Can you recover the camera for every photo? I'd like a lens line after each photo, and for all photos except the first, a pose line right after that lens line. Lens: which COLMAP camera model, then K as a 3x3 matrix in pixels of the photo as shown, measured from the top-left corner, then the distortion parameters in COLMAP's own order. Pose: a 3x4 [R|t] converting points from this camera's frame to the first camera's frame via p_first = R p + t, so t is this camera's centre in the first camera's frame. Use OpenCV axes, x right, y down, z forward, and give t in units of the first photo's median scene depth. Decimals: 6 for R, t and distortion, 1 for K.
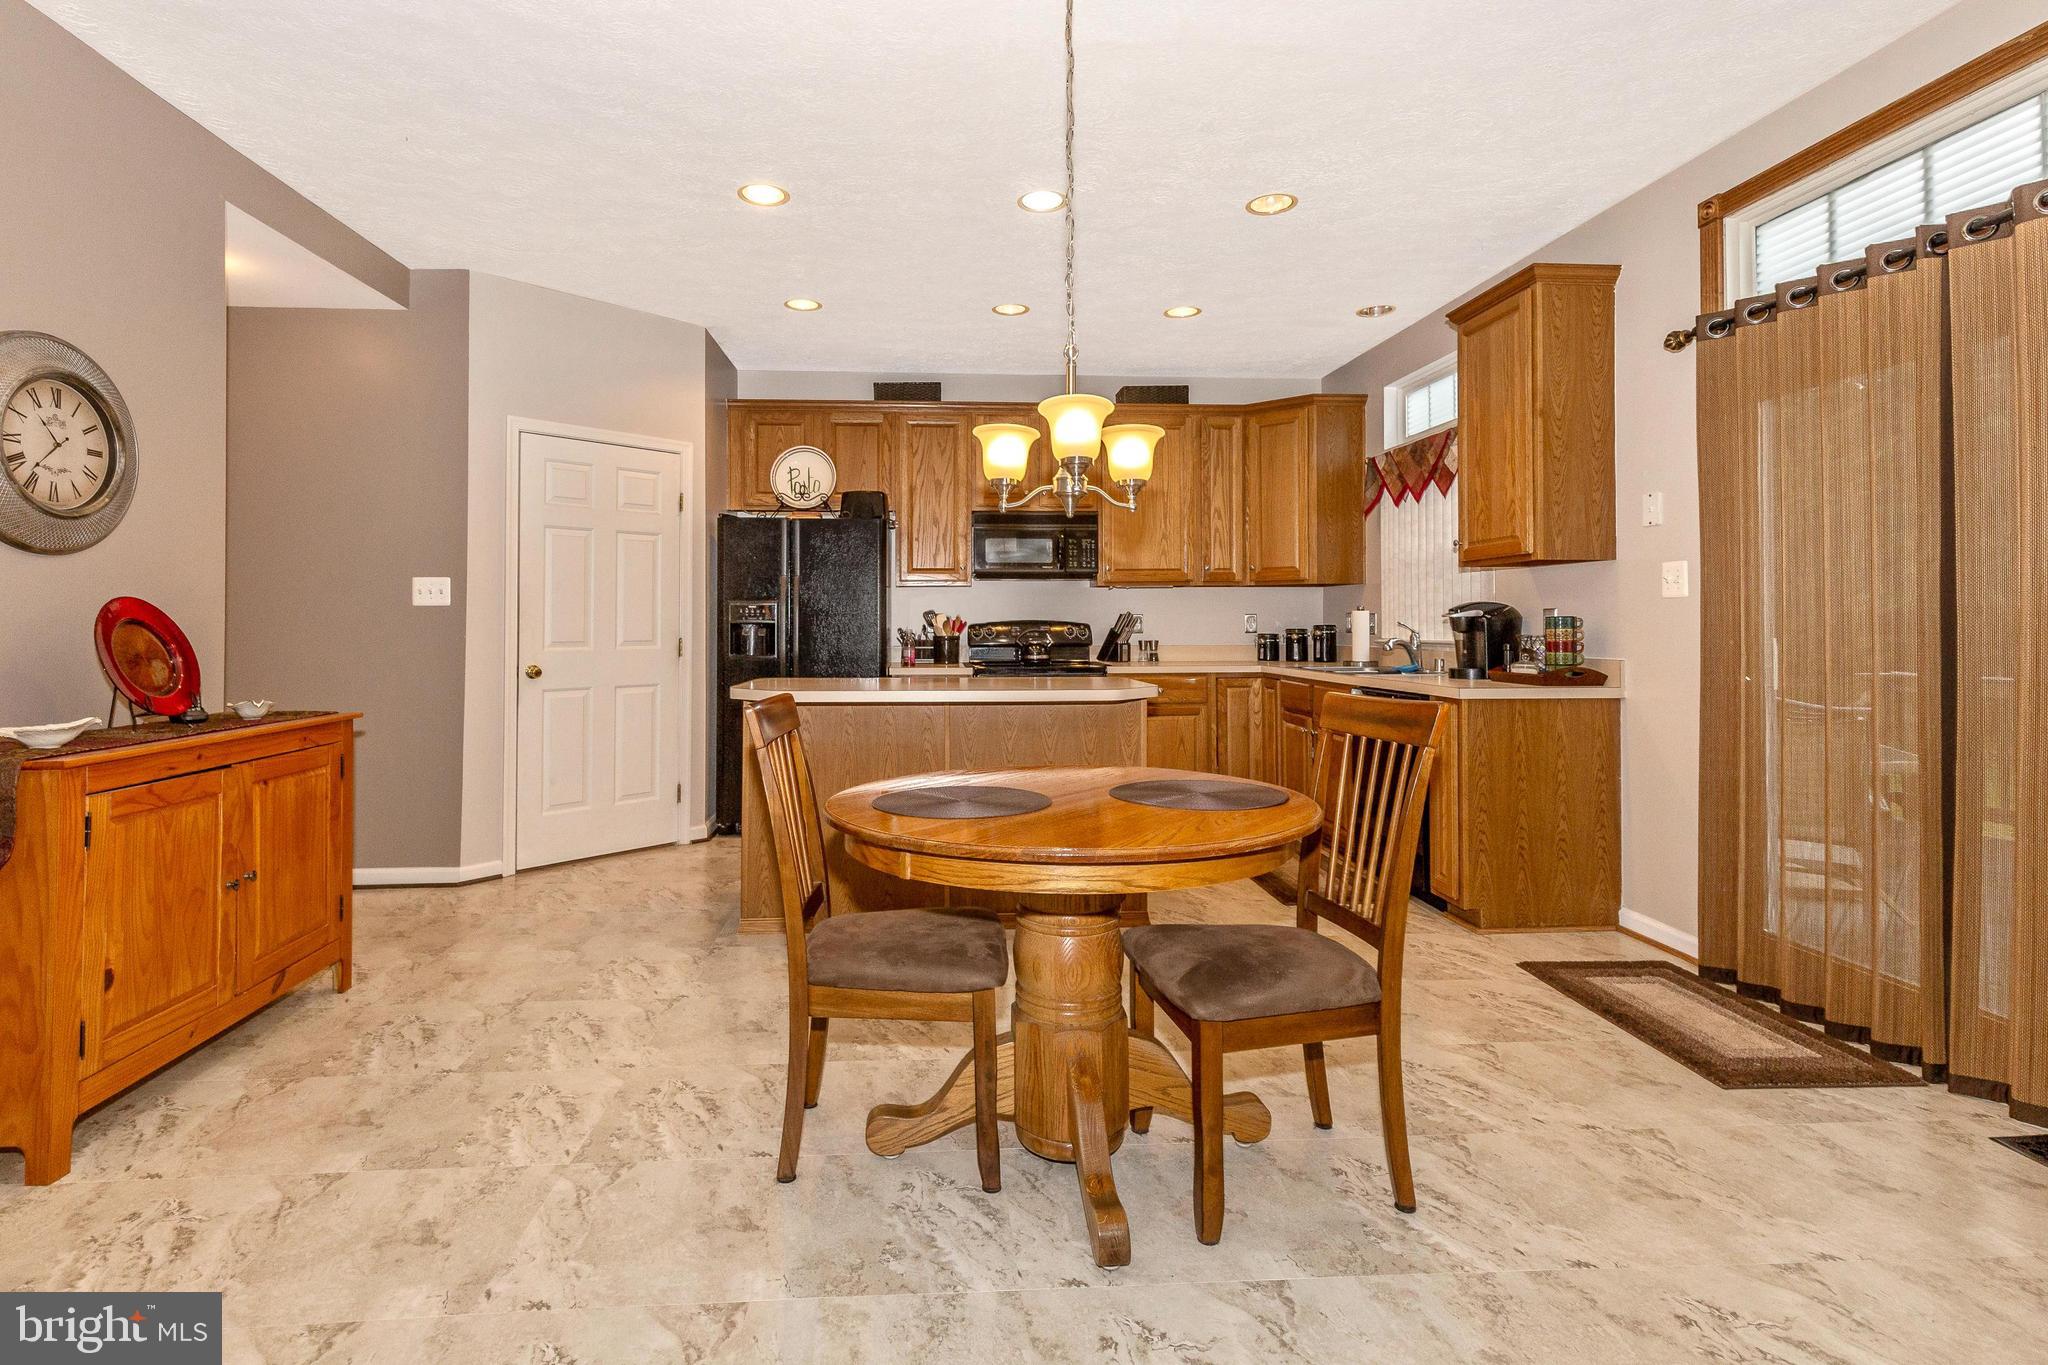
lens RADIAL K [[1031.7, 0, 994.7], [0, 1031.7, 609.1], [0, 0, 1]] dist [0.004029, -0.000341]
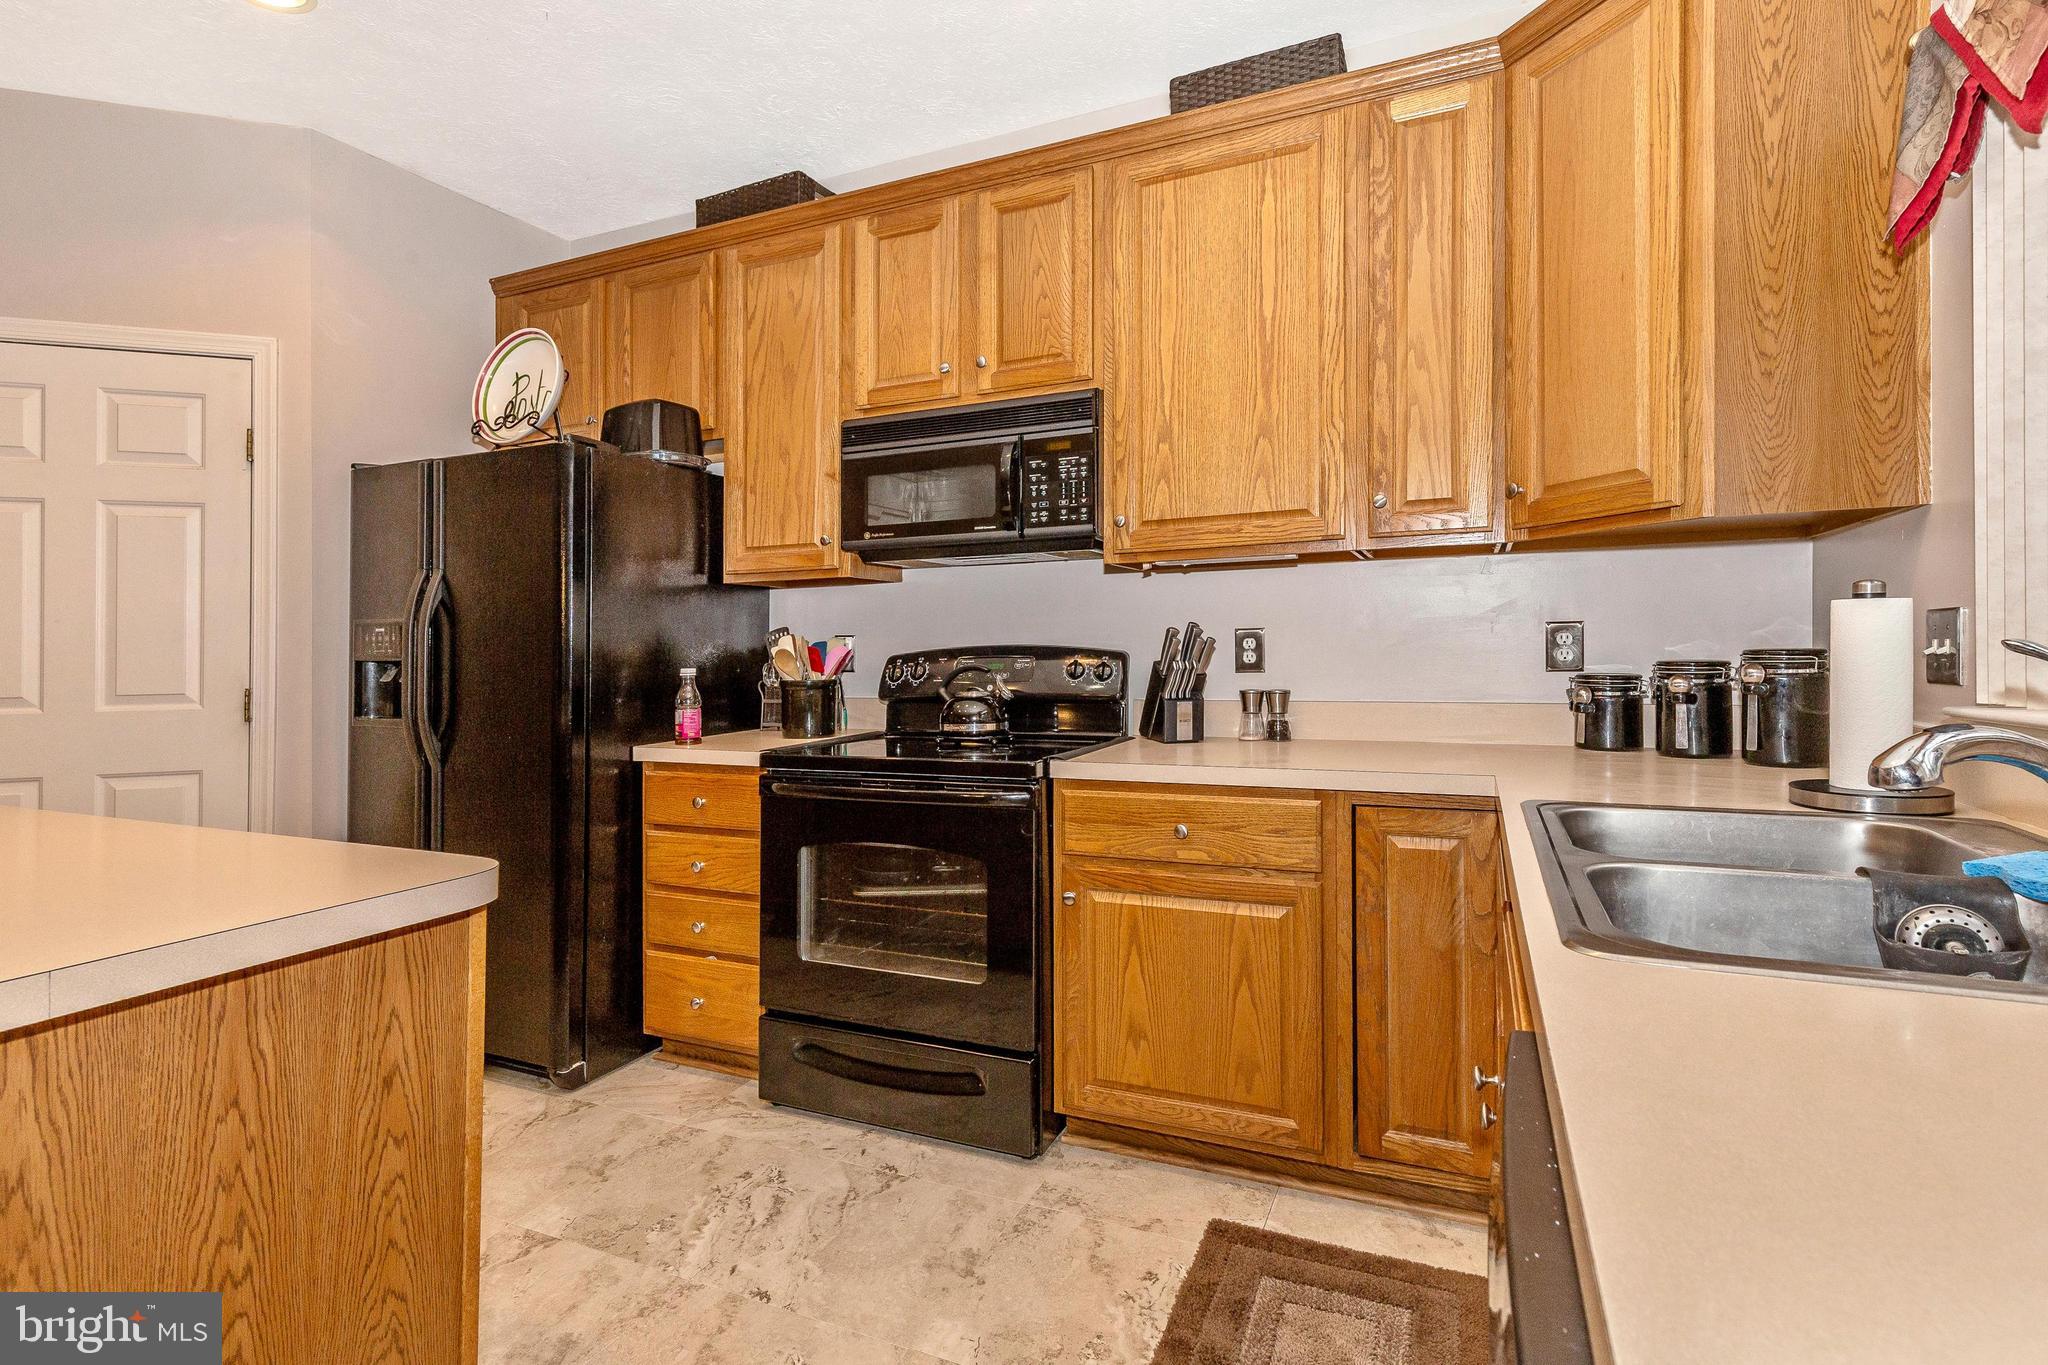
lens RADIAL K [[1005.3, 0, 1000.4], [0, 1005.3, 668.5], [0, 0, 1]] dist [0.011331, -0.006082]
pose [[0.860001, -0.001362, -0.510291, 0.303634], [0.016647, 0.999539, 0.025388, 0.010547], [0.510021, -0.030329, 0.859627, 0.677019]]
